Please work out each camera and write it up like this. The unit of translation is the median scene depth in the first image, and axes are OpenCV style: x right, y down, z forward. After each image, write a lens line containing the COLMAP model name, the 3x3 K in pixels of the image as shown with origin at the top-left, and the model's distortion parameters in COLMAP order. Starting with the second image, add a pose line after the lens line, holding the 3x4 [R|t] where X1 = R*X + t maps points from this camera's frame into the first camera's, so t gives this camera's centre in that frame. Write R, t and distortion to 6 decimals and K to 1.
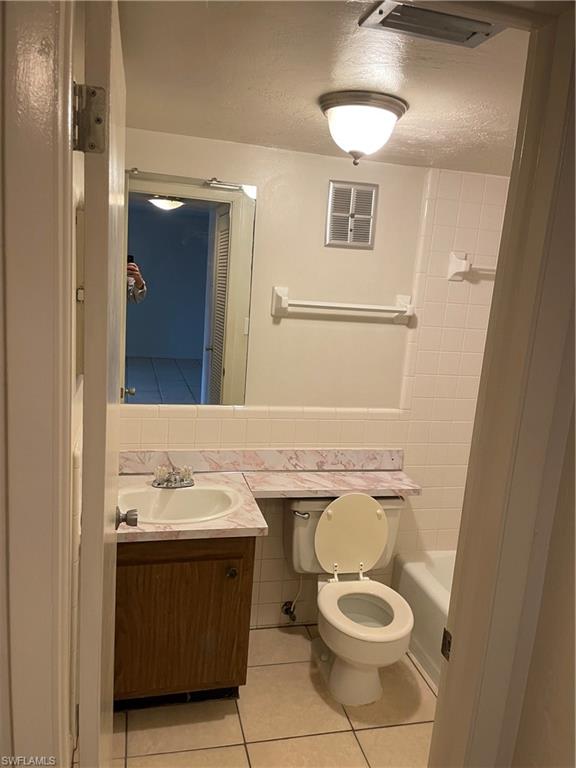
lens RADIAL K [[586.8, 0, 289.4], [0, 586.8, 385.8], [0, 0, 1]] dist [0.049815, -0.071696]
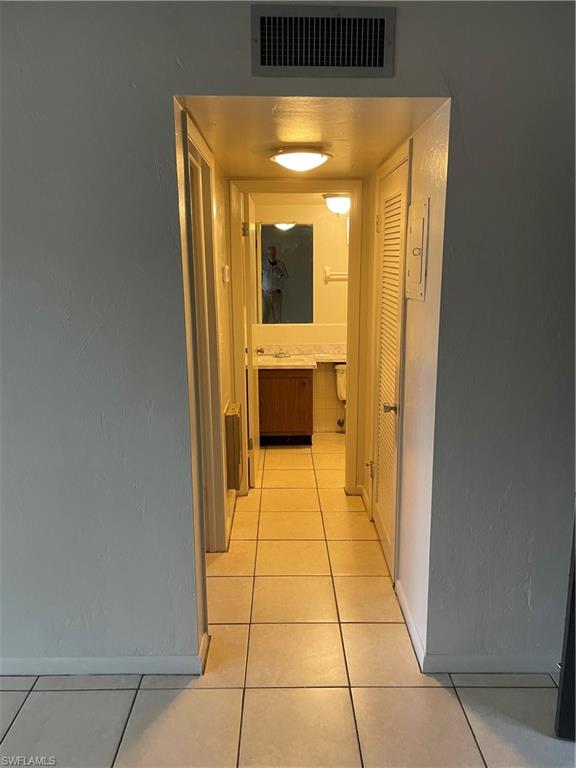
lens RADIAL K [[586.8, 0, 286.0], [0, 586.8, 385.0], [0, 0, 1]] dist [0.049815, -0.071696]
pose [[0.968459, -0.033466, -0.246916, 0.382545], [0.034721, 0.999397, 0.000730, 0.276905], [0.246743, -0.009280, 0.969037, -1.223000]]
